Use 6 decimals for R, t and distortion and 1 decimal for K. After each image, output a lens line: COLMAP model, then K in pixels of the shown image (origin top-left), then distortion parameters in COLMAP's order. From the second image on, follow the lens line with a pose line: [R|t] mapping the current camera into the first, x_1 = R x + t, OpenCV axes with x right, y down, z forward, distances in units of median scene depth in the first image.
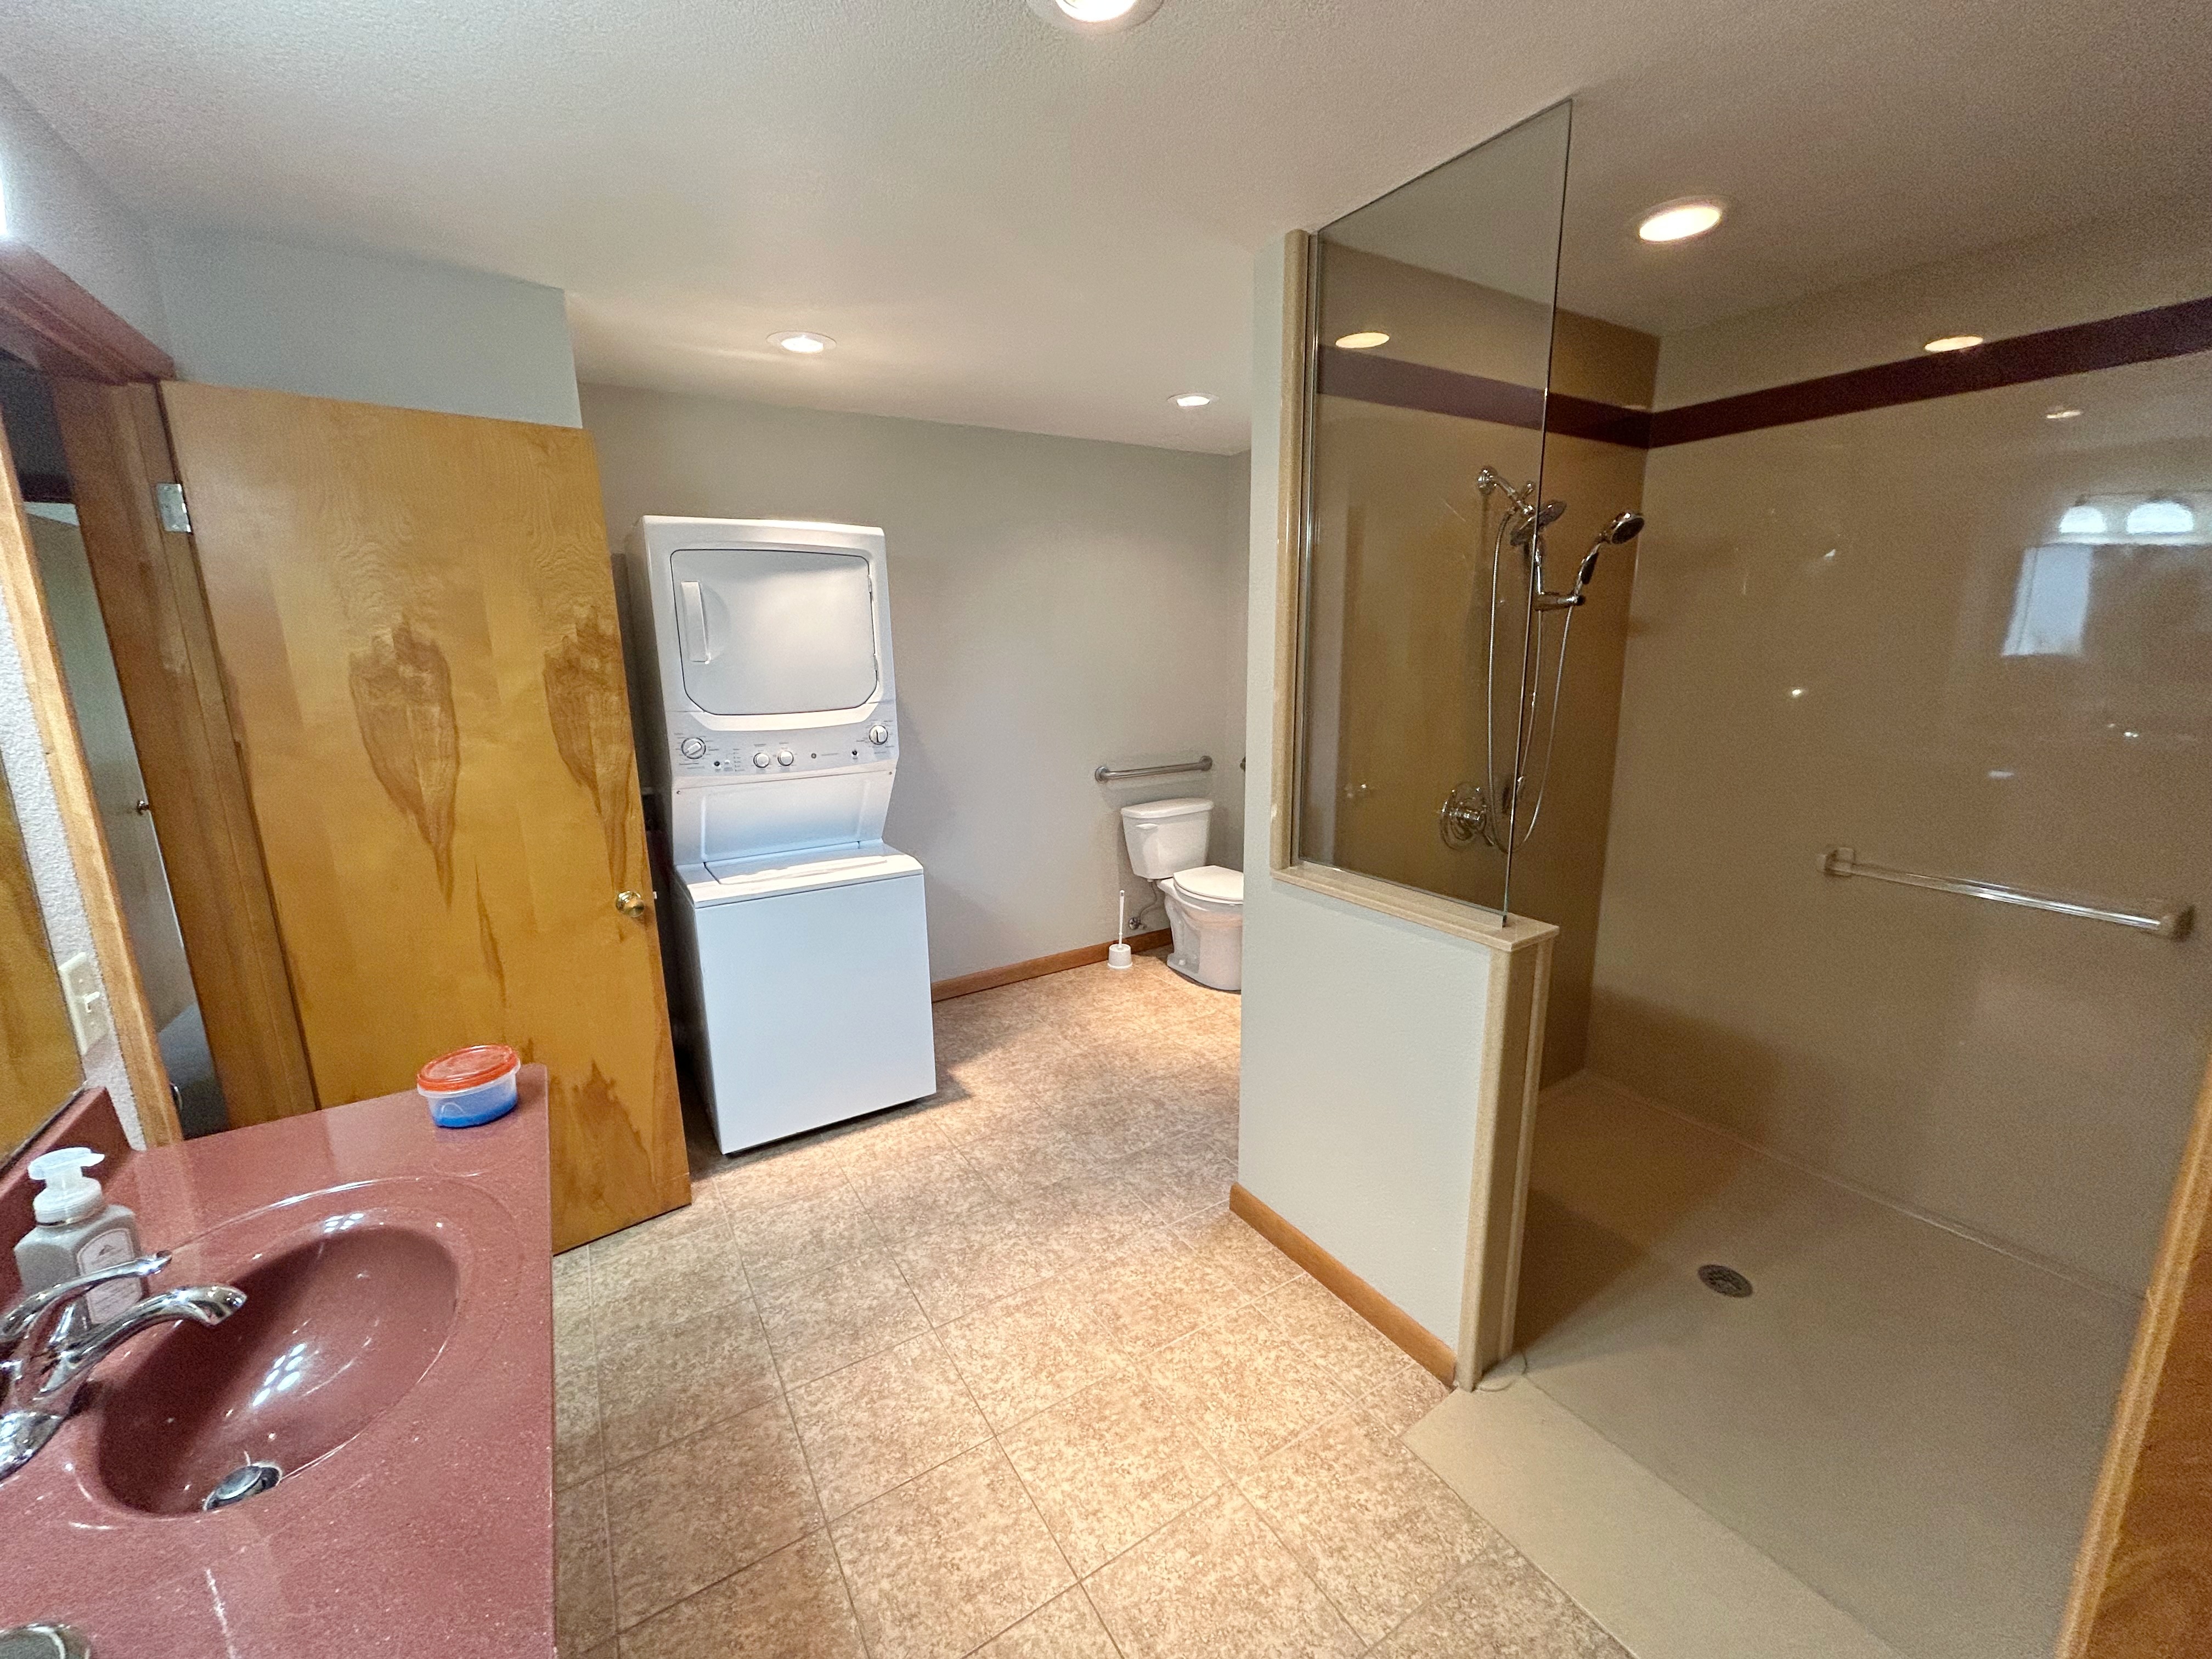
lens RADIAL K [[895.5, 0, 1101.5], [0, 895.5, 825.2], [0, 0, 1]] dist [0.010277, 0.000098]
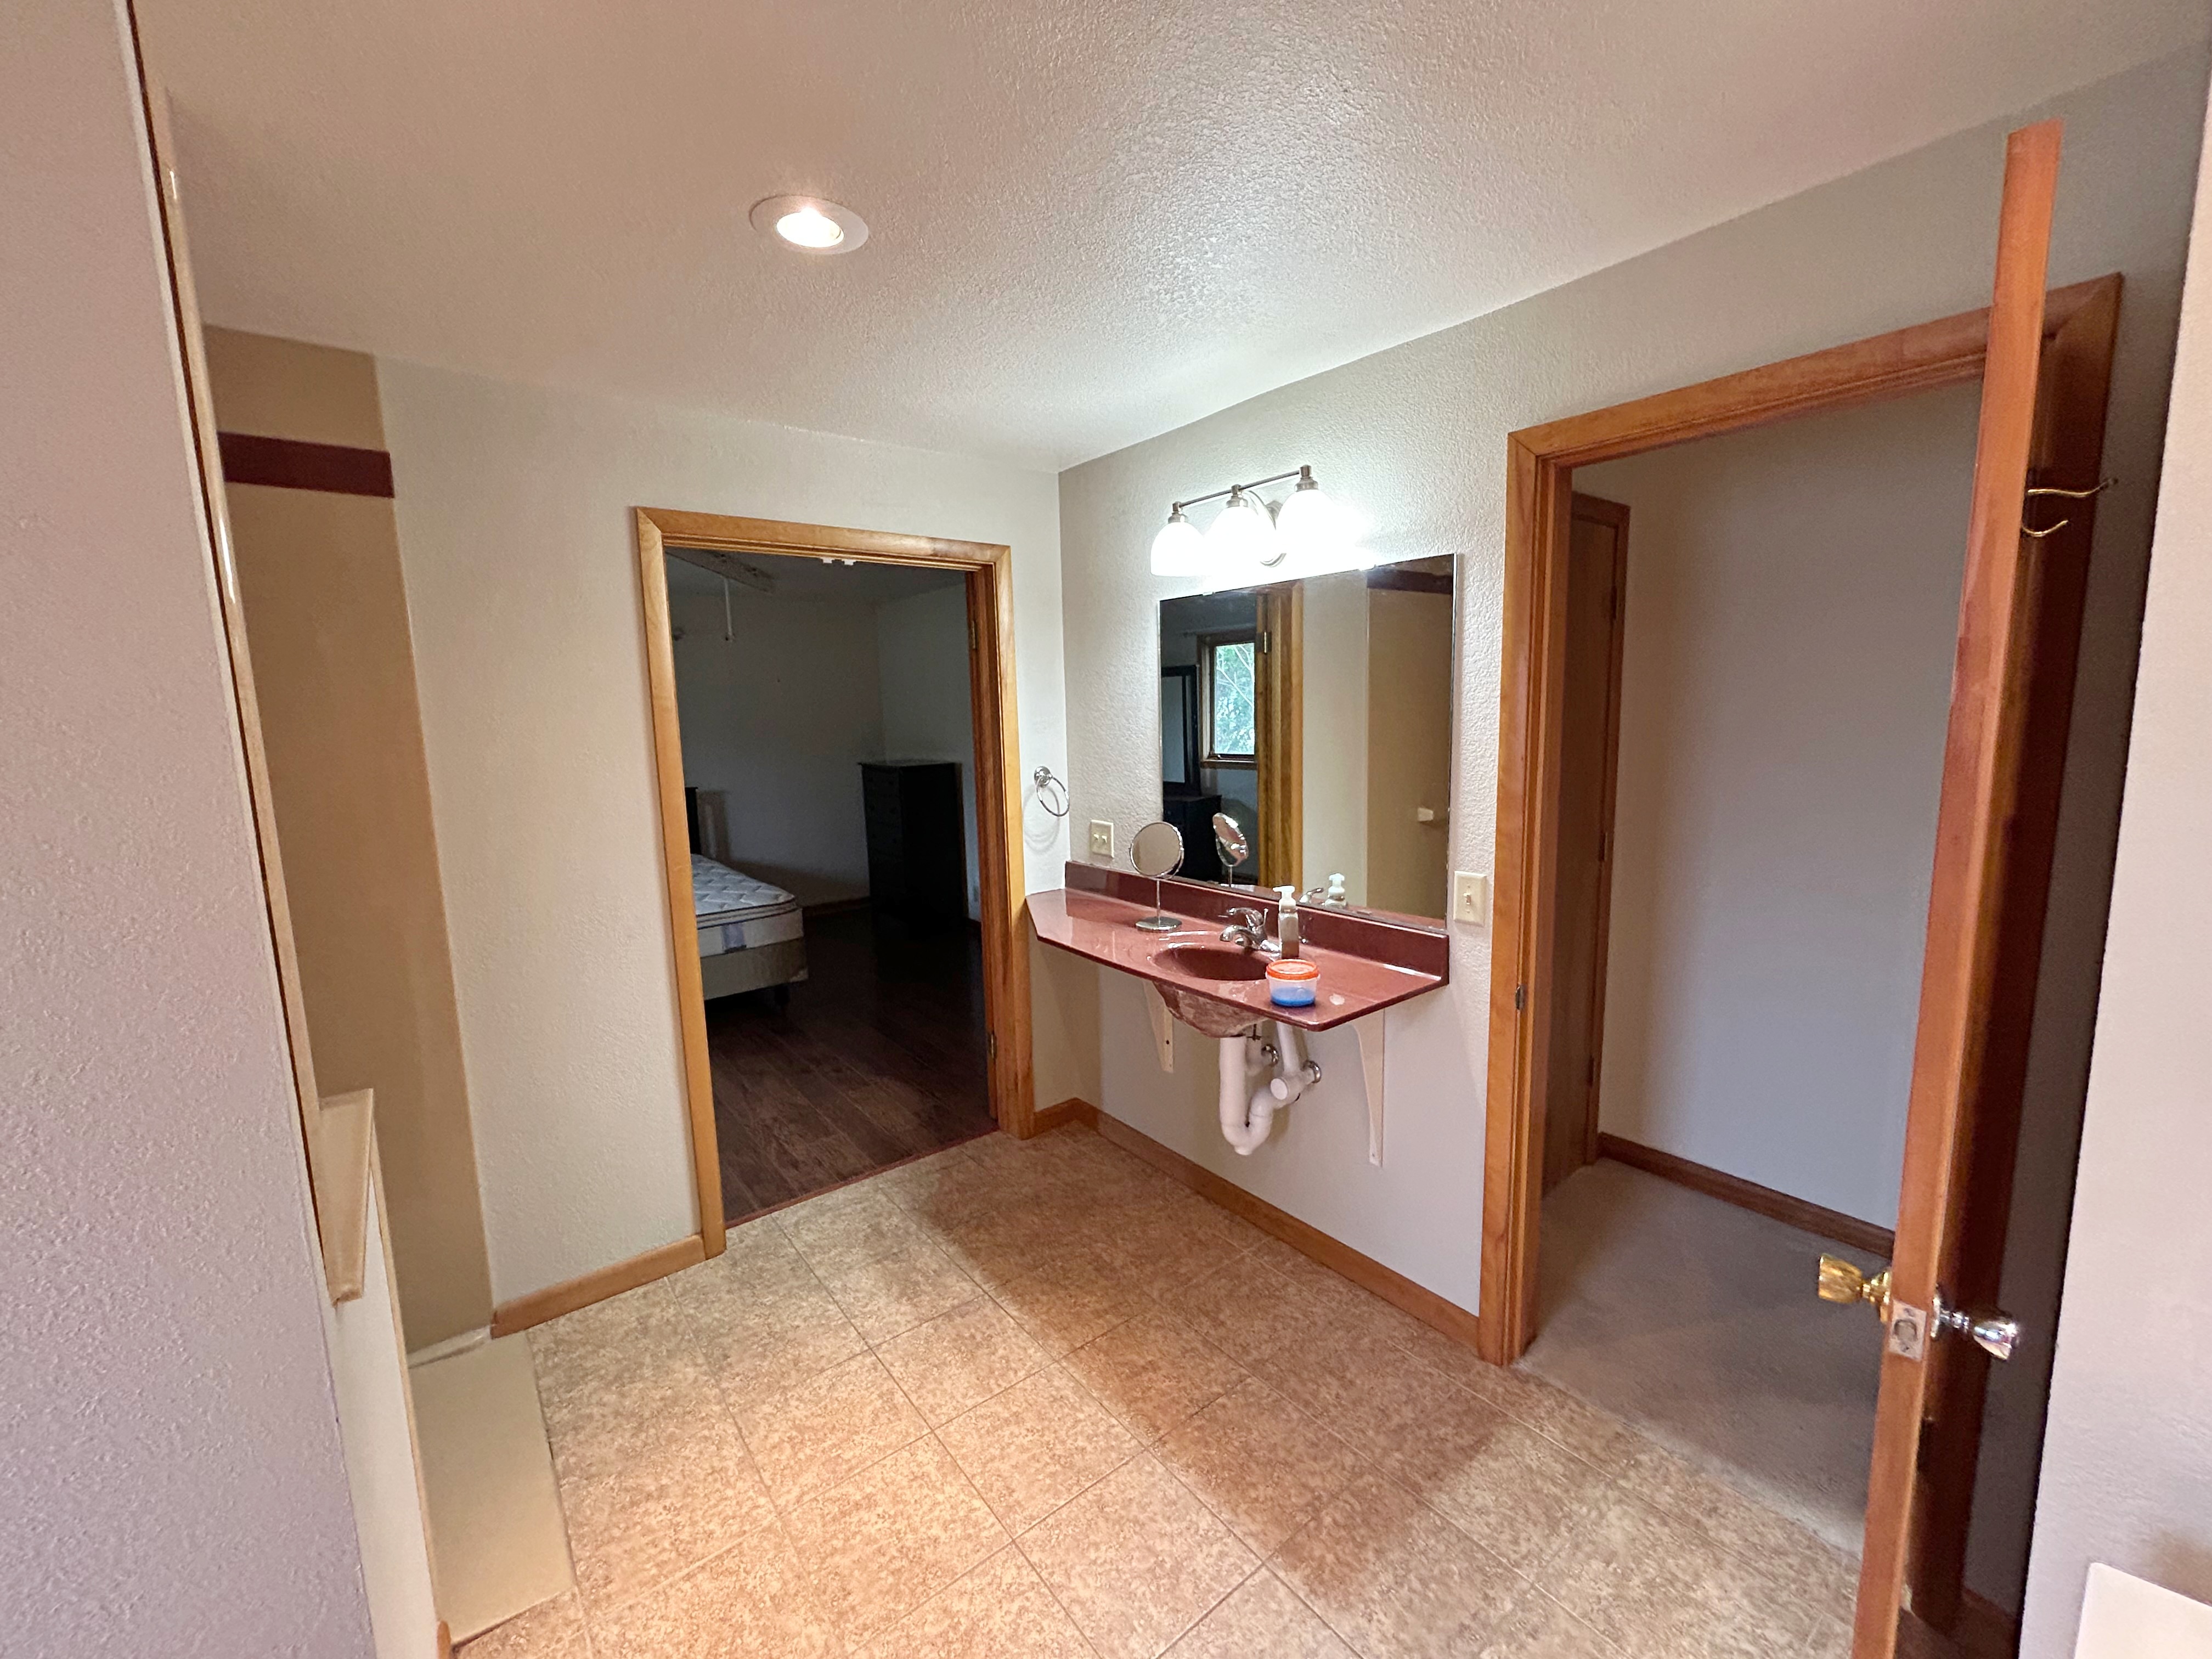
lens RADIAL K [[895.5, 0, 1105.5], [0, 895.5, 826.3], [0, 0, 1]] dist [0.010277, 0.000098]
pose [[-0.993091, 0.058988, -0.101443, -0.155593], [0.021580, 0.941534, 0.336226, -0.338988], [0.115345, 0.331714, -0.936302, 1.582423]]
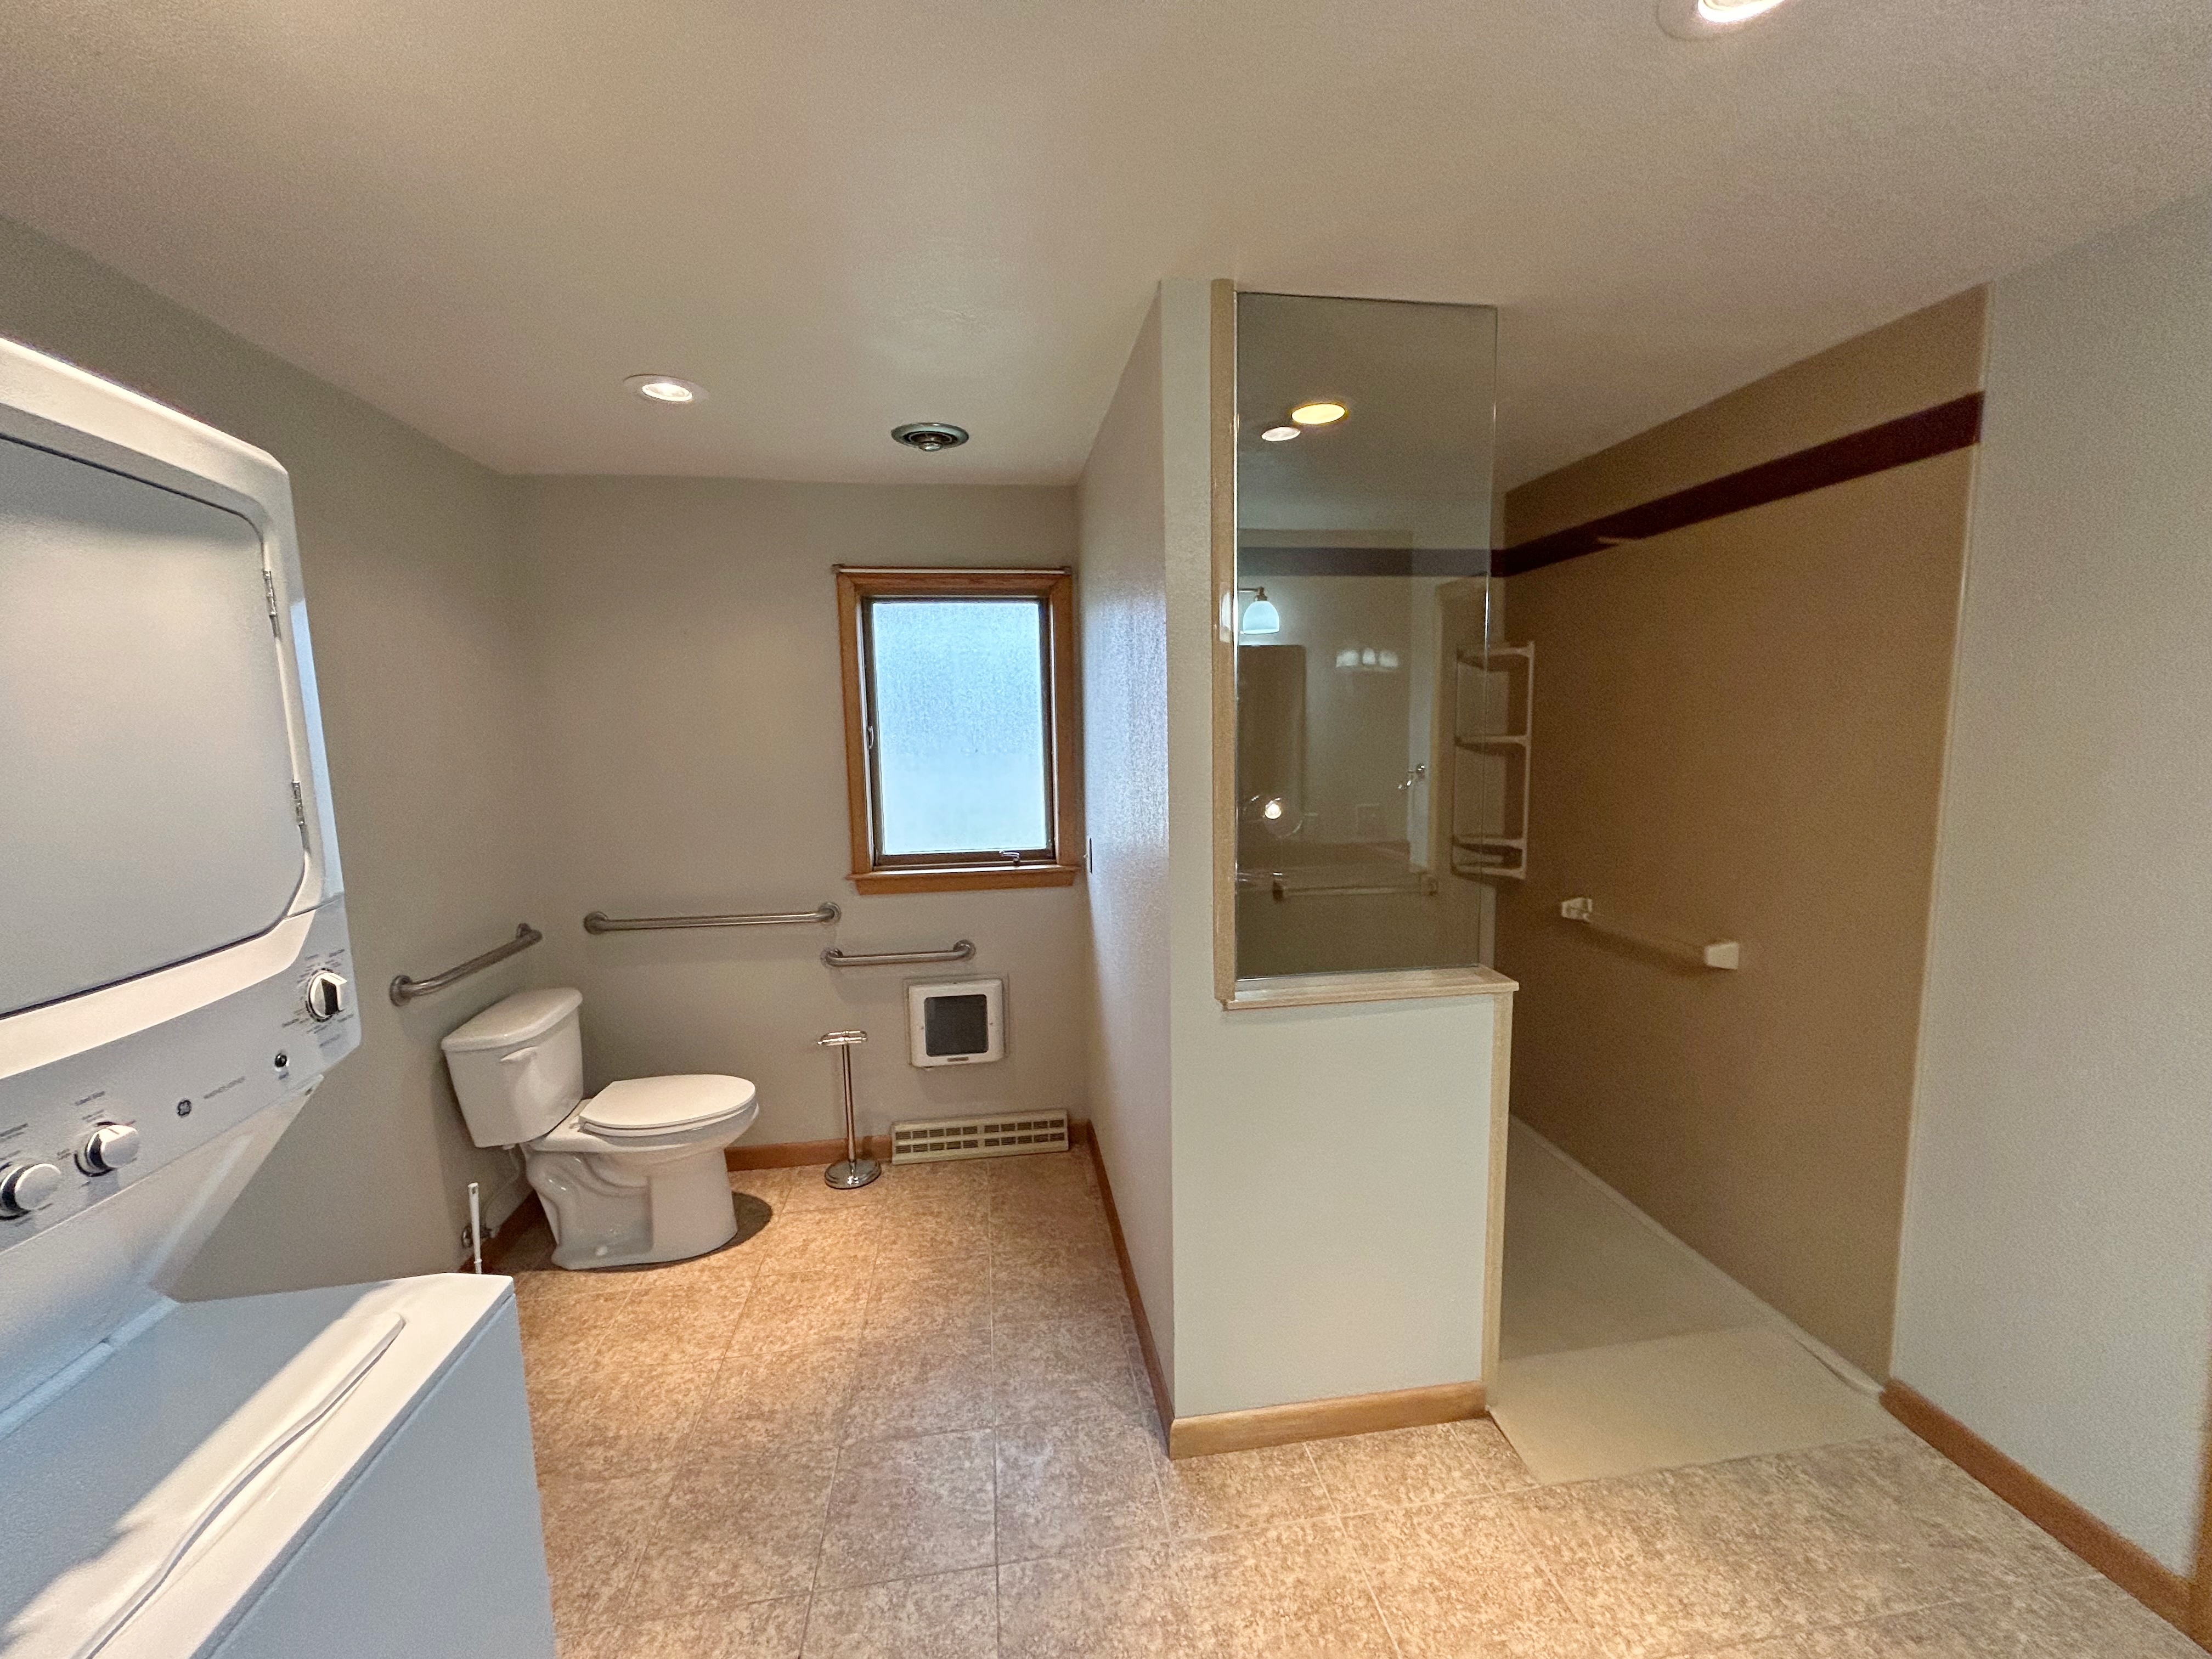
lens RADIAL K [[895.5, 0, 1106.5], [0, 895.5, 823.9], [0, 0, 1]] dist [0.010277, 0.000098]
pose [[0.398540, -0.093388, 0.912384, -0.703432], [0.199796, 0.979751, 0.013010, -0.169984], [-0.895124, 0.177106, 0.409129, 0.837873]]
